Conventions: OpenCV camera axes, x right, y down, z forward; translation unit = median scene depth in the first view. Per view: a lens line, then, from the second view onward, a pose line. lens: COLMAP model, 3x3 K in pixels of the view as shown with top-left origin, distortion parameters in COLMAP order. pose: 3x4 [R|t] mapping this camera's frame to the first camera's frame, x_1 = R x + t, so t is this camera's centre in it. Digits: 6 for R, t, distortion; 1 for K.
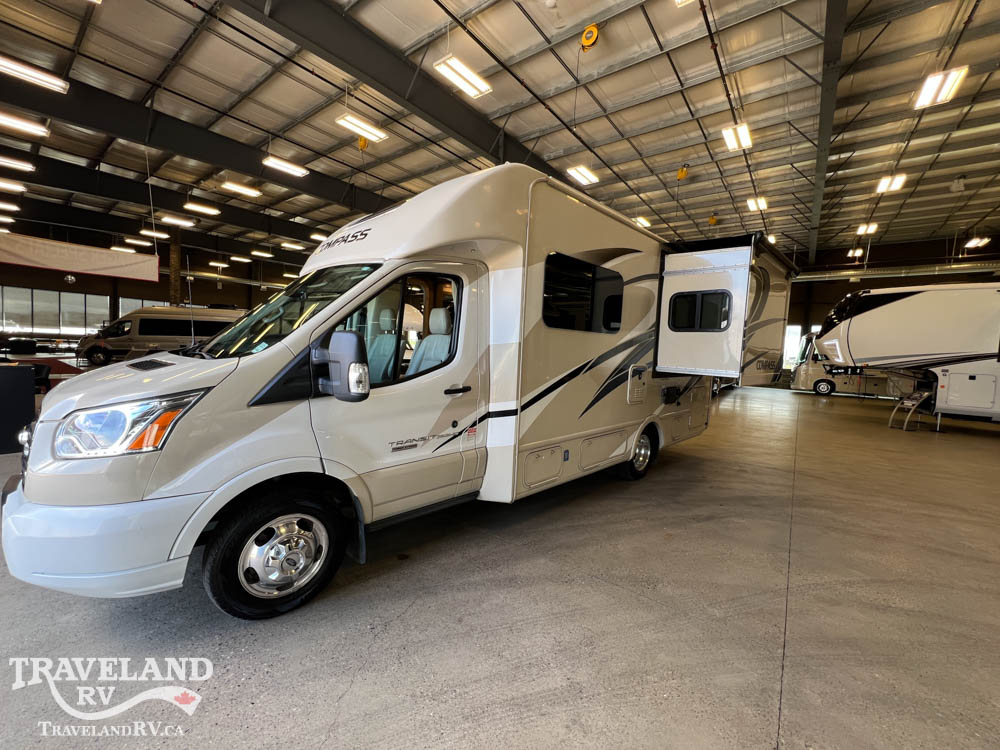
lens RADIAL K [[398.3, 0, 502.2], [0, 398.3, 369.3], [0, 0, 1]] dist [0.000142, -0.000478]
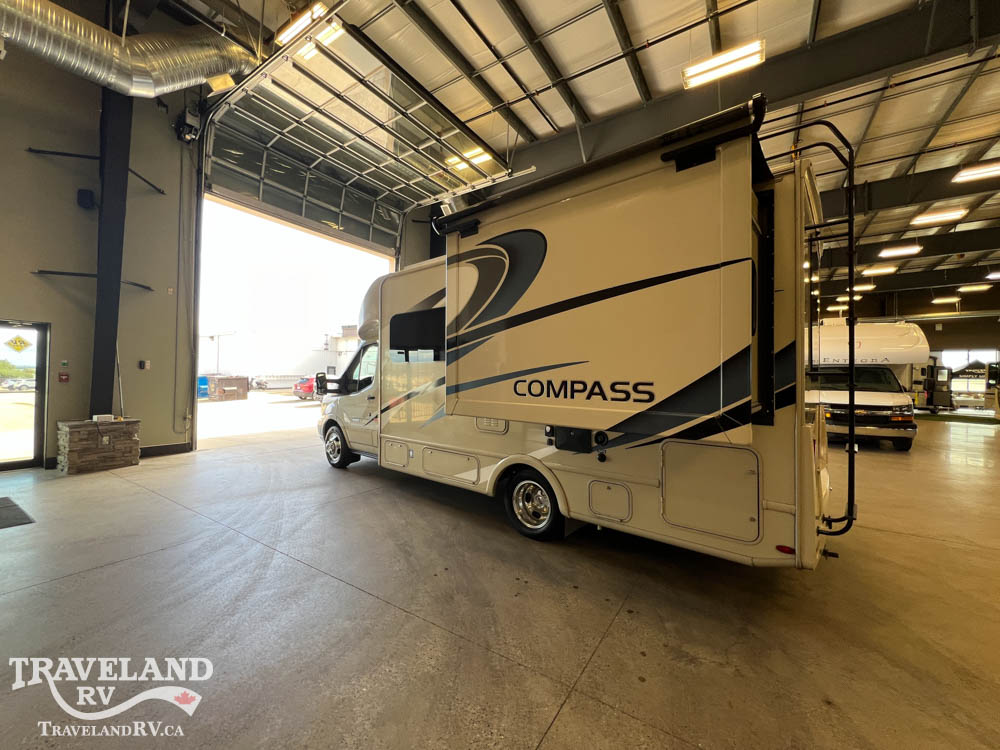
lens RADIAL K [[398.3, 0, 499.9], [0, 398.3, 375.9], [0, 0, 1]] dist [0.000142, -0.000478]
pose [[0.073835, -0.055344, -0.995734, 1.351604], [-0.065702, 0.996020, -0.060232, 0.013582], [0.995104, 0.069869, 0.069905, 1.038252]]
